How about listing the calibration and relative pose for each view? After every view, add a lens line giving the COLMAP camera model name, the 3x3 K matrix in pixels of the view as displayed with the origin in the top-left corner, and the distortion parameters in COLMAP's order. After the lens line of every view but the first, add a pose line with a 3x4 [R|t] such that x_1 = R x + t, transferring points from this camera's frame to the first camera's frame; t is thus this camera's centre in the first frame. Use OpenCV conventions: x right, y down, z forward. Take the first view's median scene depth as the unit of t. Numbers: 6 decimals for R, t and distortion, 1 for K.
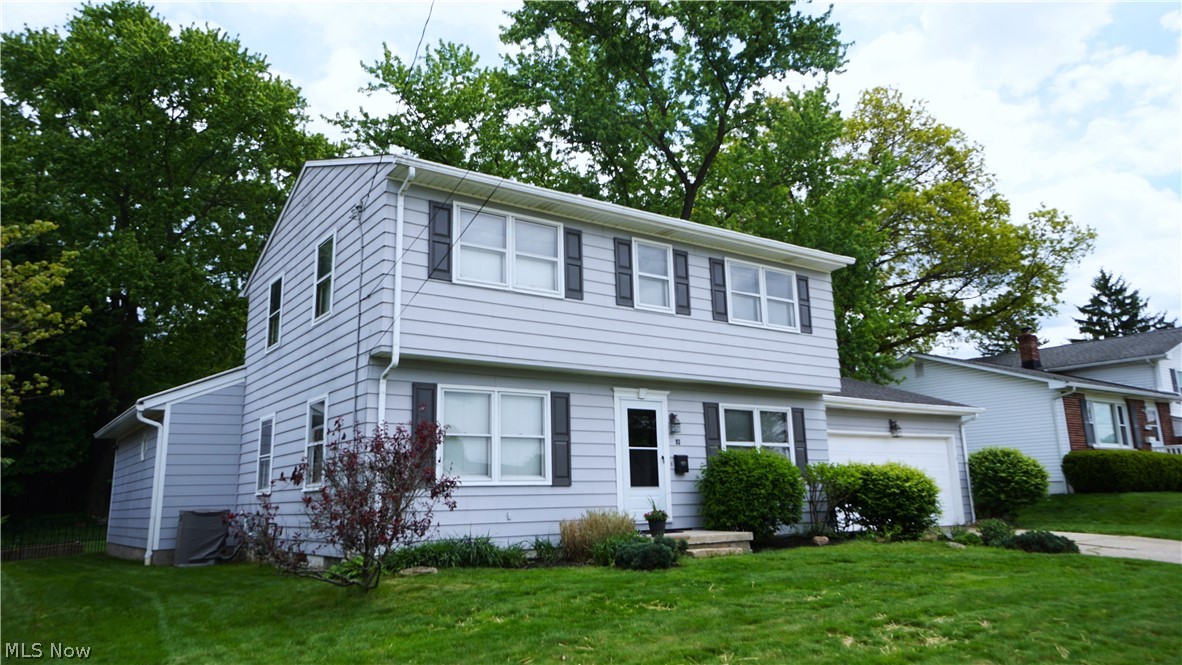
lens RADIAL K [[813.7, 0, 591.0], [0, 813.7, 332.5], [0, 0, 1]] dist [0.019808, -0.000309]
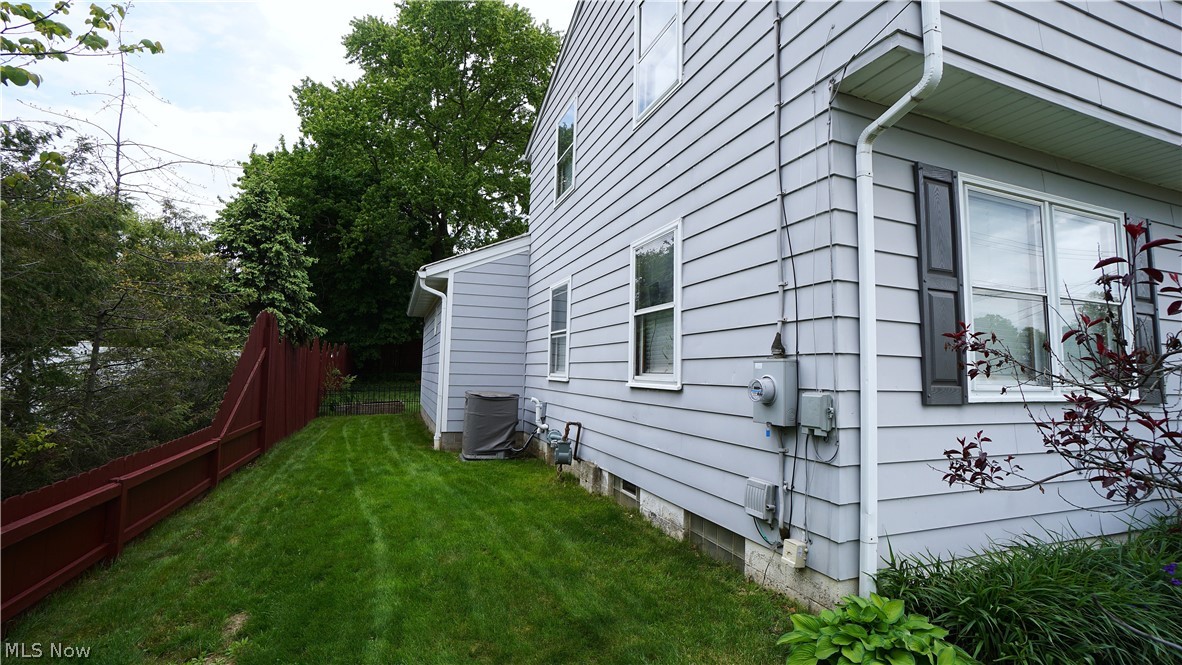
lens RADIAL K [[520.2, 0, 591.0], [0, 520.2, 332.5], [0, 0, 1]] dist [-0.052753, 0.000127]
pose [[0.965479, 0.024486, -0.259326, -0.254015], [0.009443, 0.991627, 0.128788, 0.093226], [0.260309, -0.126790, 0.957164, 0.562424]]
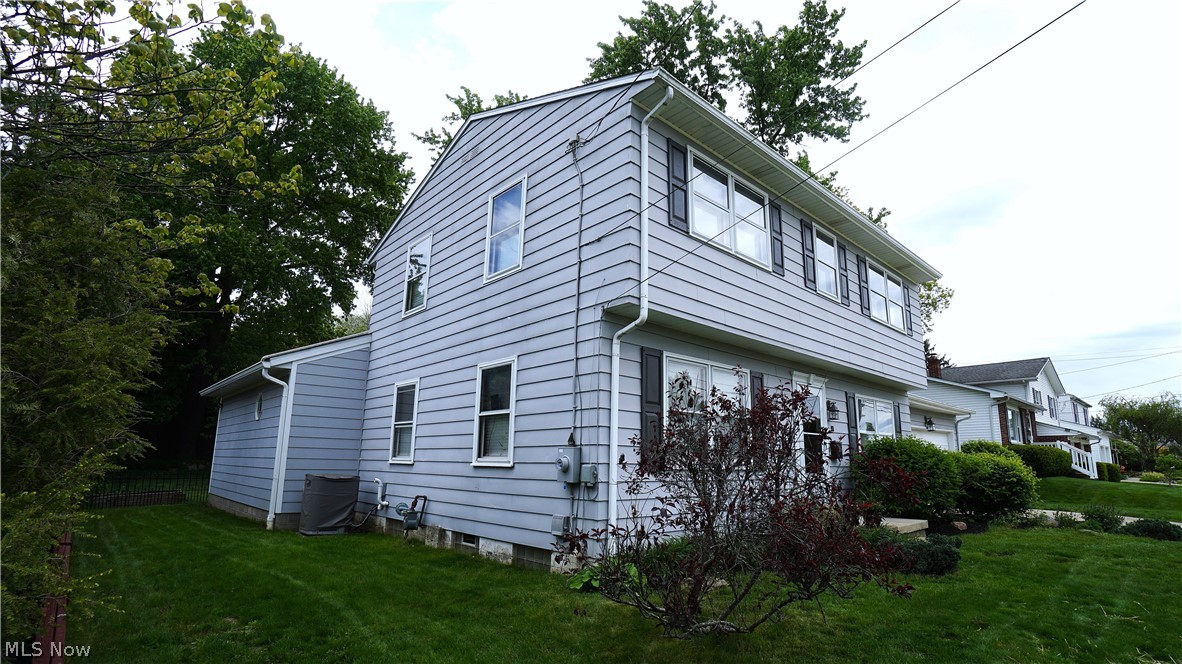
lens RADIAL K [[561.0, 0, 617.6], [0, 561.0, 358.7], [0, 0, 1]] dist [-0.051740, 0.000415]
pose [[0.988210, 0.063309, 0.139403, -0.263911], [-0.065944, 0.997720, 0.014359, 0.054504], [-0.138176, -0.023382, 0.990132, 0.347452]]
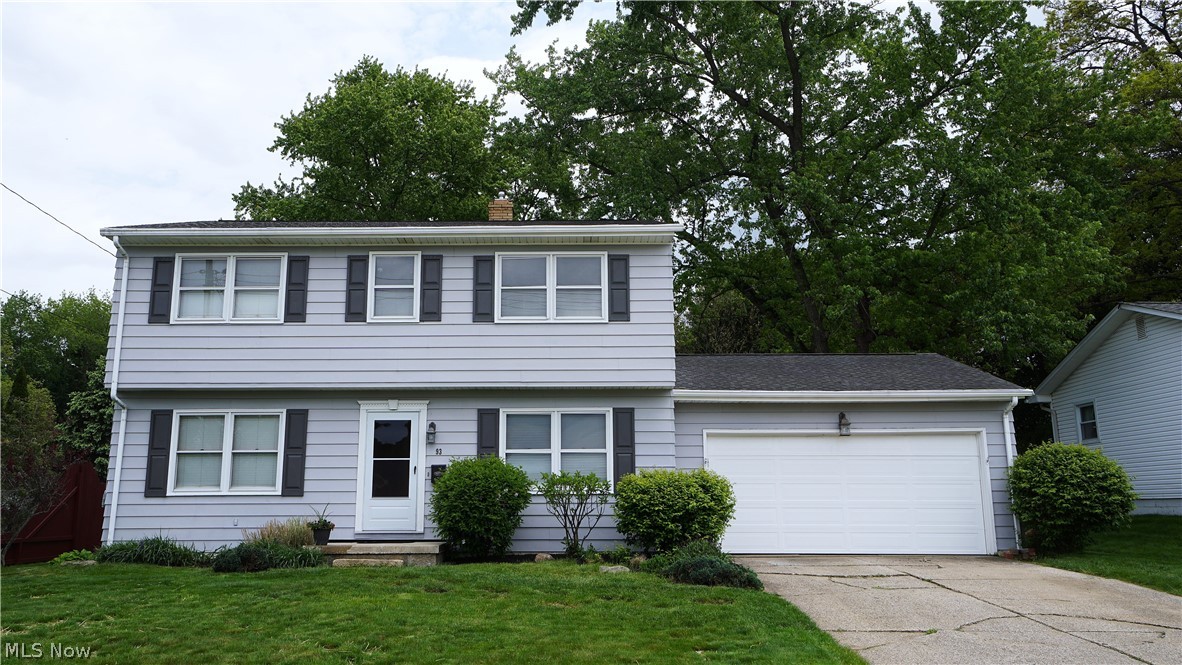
lens RADIAL K [[947.2, 0, 559.3], [0, 947.2, 328.2], [0, 0, 1]] dist [0.029217, 0.002158]
pose [[0.814434, -0.091966, -0.572922, 0.892143], [0.101579, 0.994710, -0.015272, 0.019212], [0.571296, -0.045759, 0.819467, 0.157457]]
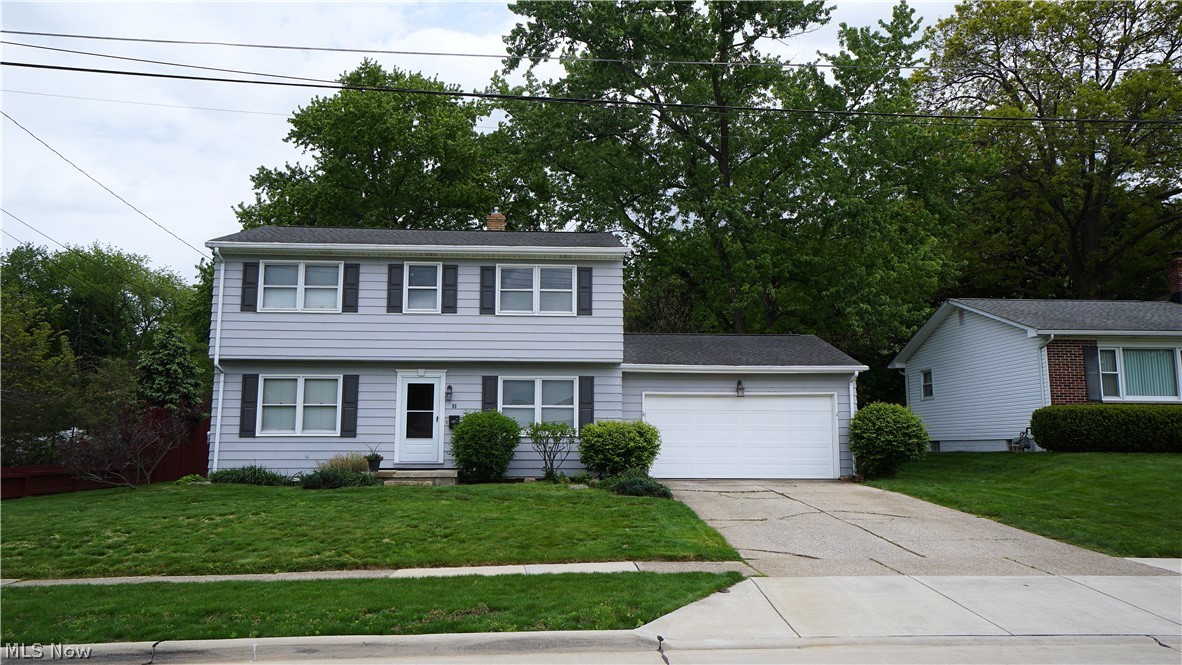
lens RADIAL K [[872.4, 0, 591.0], [0, 872.4, 332.5], [0, 0, 1]] dist [0.031494, -0.000546]
pose [[0.855382, -0.046027, -0.515949, 1.069662], [0.084313, 0.995133, 0.051007, -0.044531], [0.511090, -0.087131, 0.855100, -0.127844]]
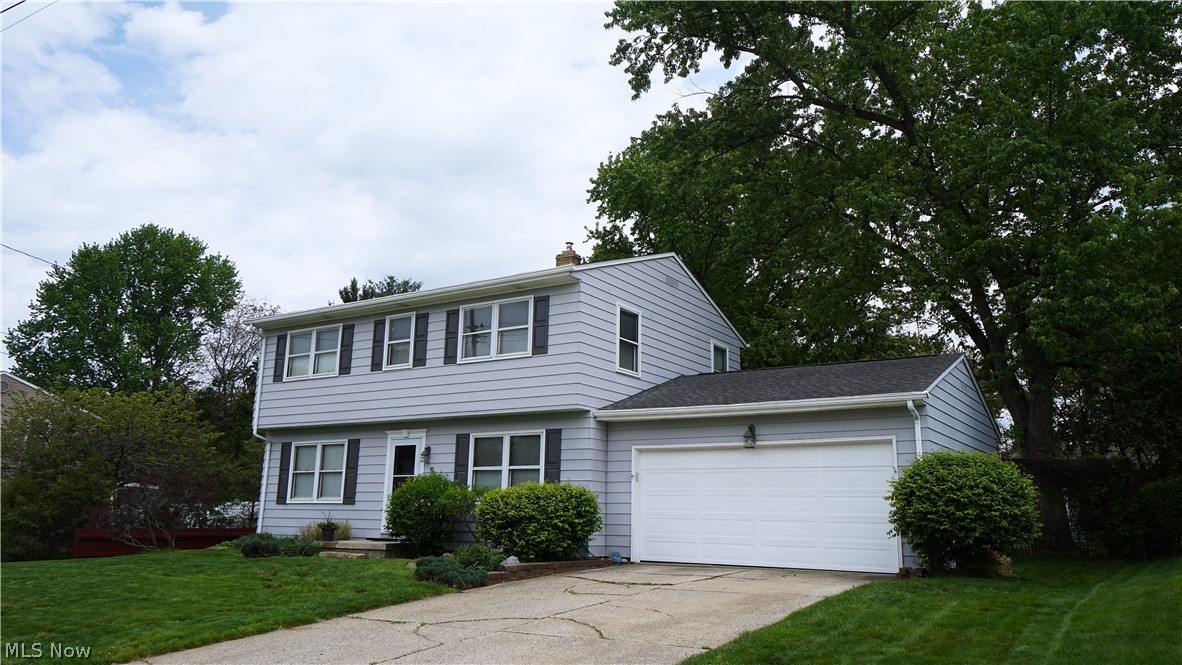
lens RADIAL K [[947.2, 0, 559.3], [0, 947.2, 328.2], [0, 0, 1]] dist [0.029217, 0.002158]
pose [[0.342846, -0.161184, -0.925460, 1.530375], [0.162320, 0.980516, -0.110640, 0.115011], [0.925261, -0.112288, 0.362330, 0.685441]]
